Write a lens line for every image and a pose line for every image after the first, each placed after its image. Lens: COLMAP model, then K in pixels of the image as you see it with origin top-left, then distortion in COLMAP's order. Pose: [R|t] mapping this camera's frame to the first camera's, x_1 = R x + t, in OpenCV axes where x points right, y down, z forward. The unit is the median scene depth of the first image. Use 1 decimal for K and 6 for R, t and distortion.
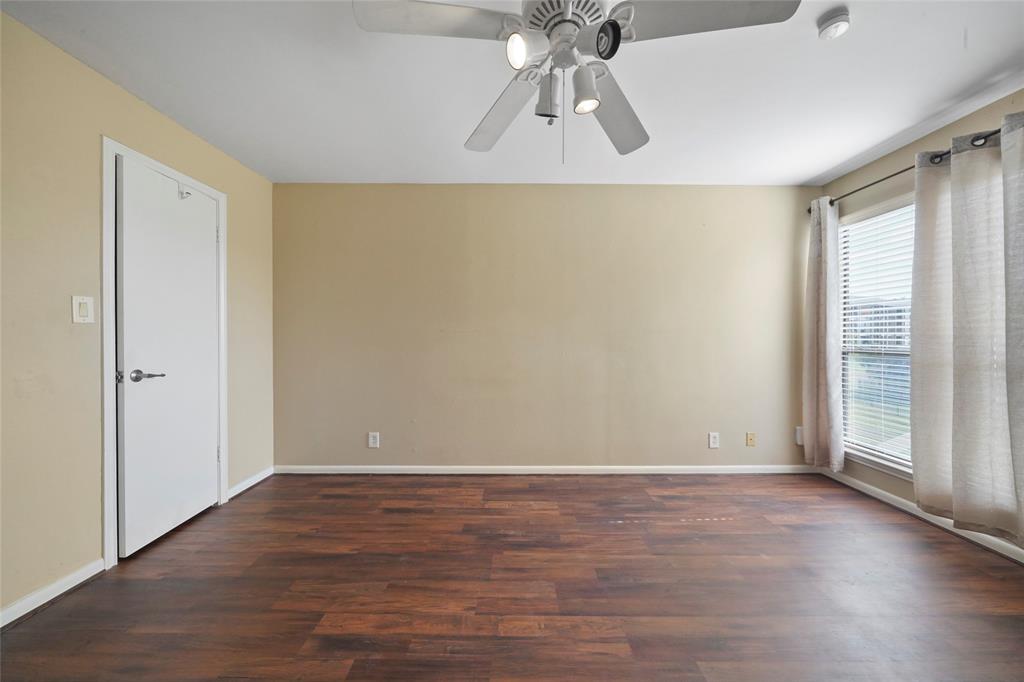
lens RADIAL K [[350.7, 0, 518.7], [0, 350.7, 336.9], [0, 0, 1]] dist [-0.004397, 0.000091]
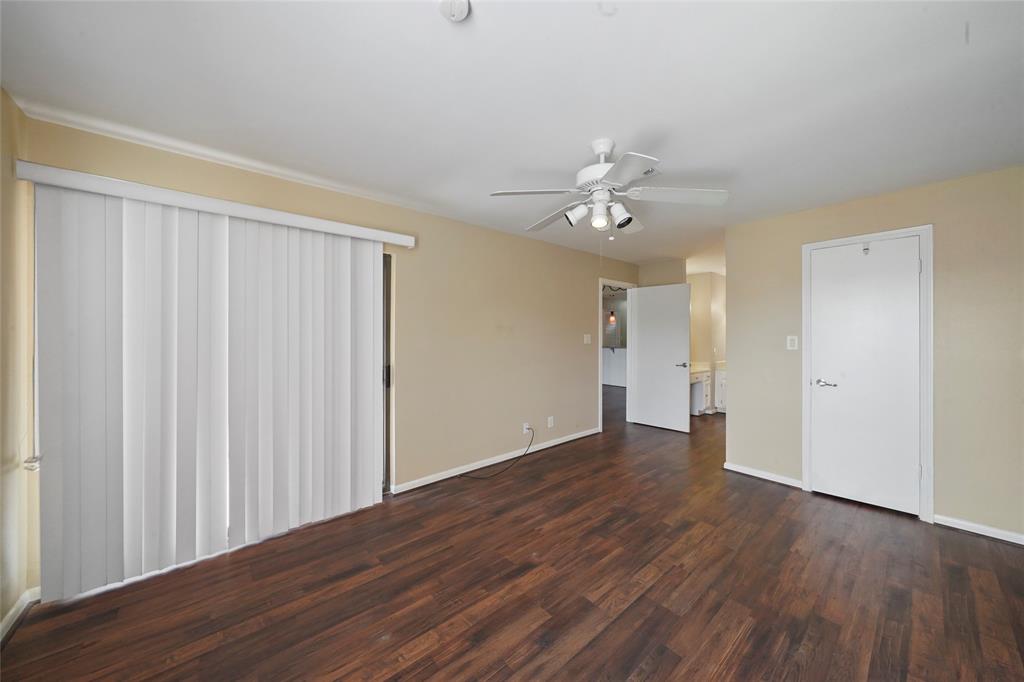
lens RADIAL K [[364.3, 0, 519.9], [0, 364.3, 322.3], [0, 0, 1]] dist [0.000391, 0.000025]
pose [[-0.755285, -0.028554, -0.654775, 1.186630], [-0.003389, 0.999207, -0.039666, -0.107785], [0.655388, -0.027740, -0.754783, 1.537735]]
